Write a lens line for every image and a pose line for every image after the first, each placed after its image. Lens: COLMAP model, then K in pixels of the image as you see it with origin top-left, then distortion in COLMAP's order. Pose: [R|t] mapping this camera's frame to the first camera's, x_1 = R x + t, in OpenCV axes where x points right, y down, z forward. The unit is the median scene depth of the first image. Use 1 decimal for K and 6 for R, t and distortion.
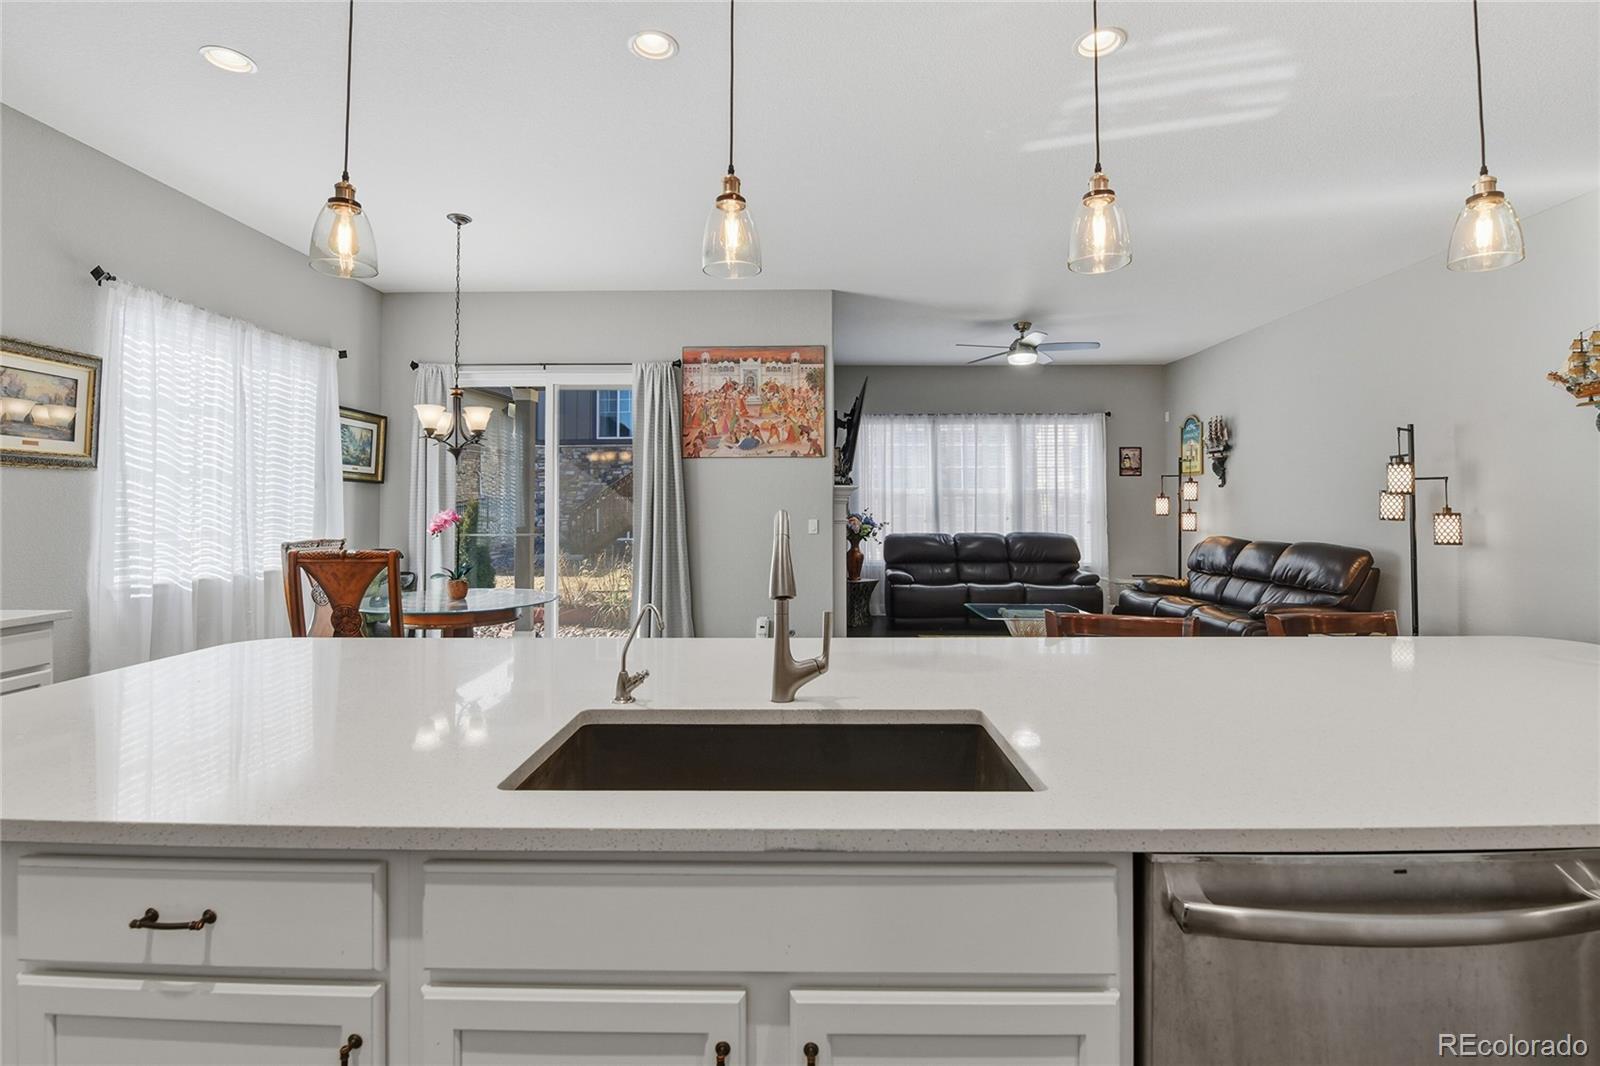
lens RADIAL K [[715.1, 0, 806.9], [0, 715.1, 491.3], [0, 0, 1]] dist [-0.008864, -0.004640]
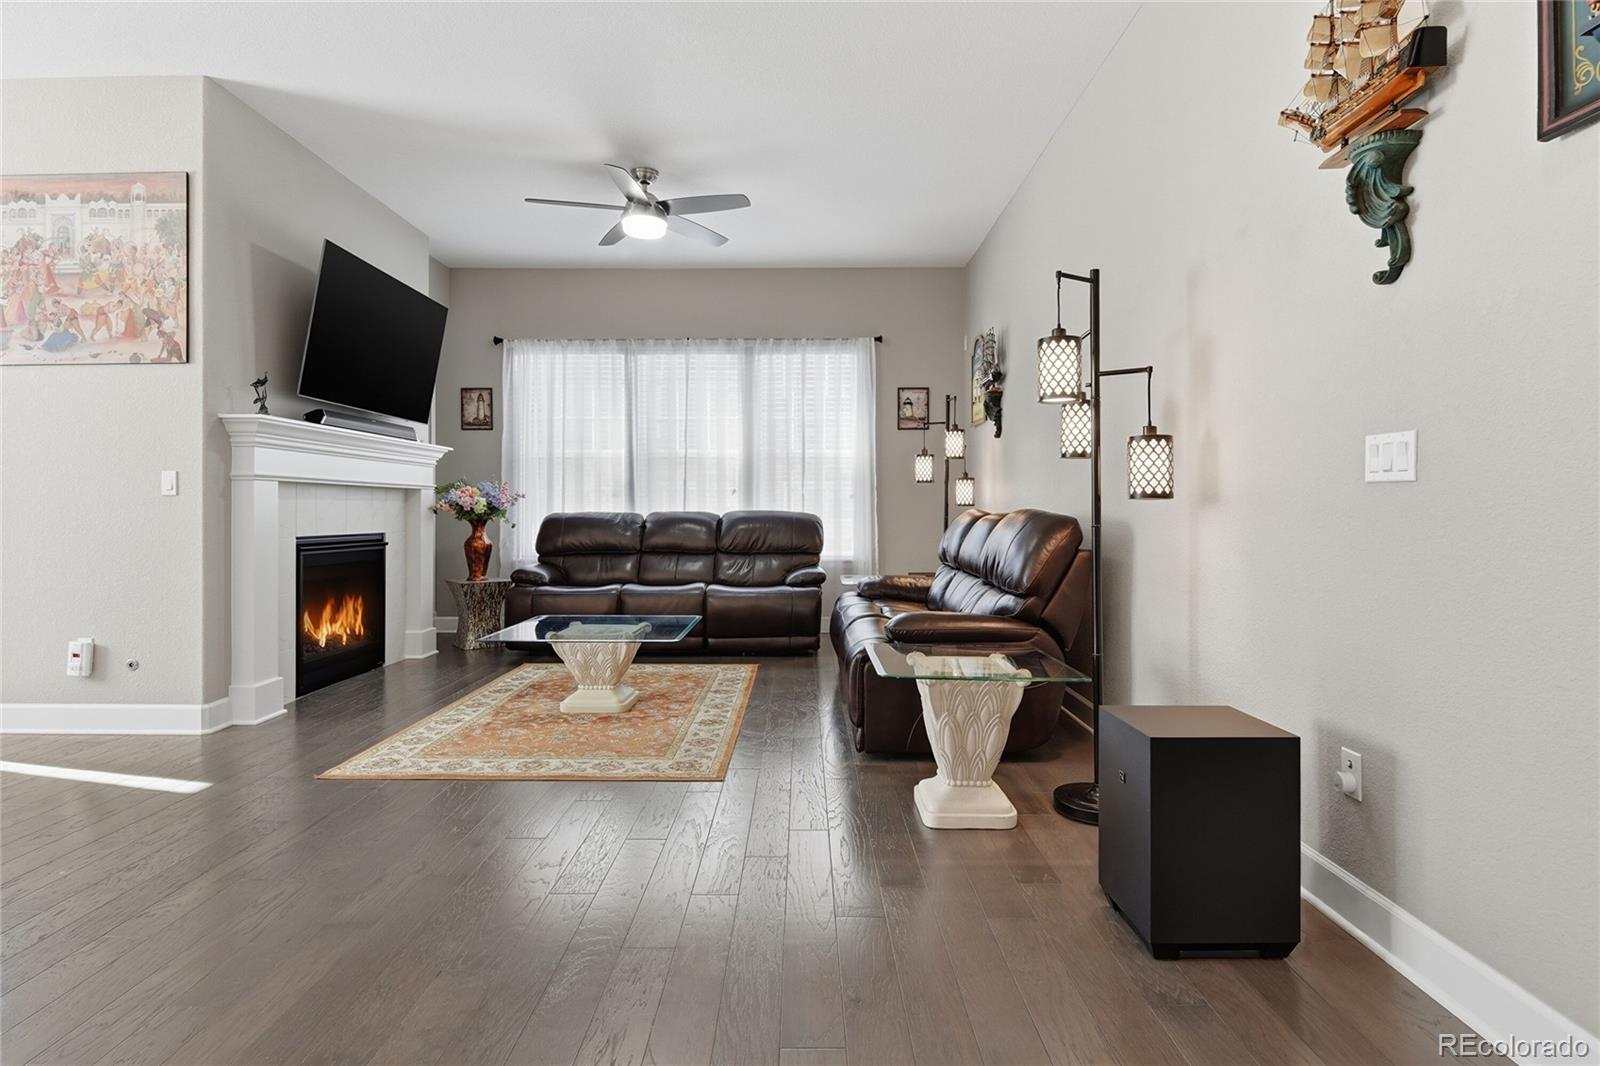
lens RADIAL K [[809.5, 0, 819.4], [0, 809.5, 502.5], [0, 0, 1]] dist [-0.007960, -0.002081]
pose [[0.999819, -0.001698, 0.018926, 0.440412], [0.001420, 0.999891, 0.014724, 0.047052], [-0.018949, -0.014695, 0.999712, 0.280426]]
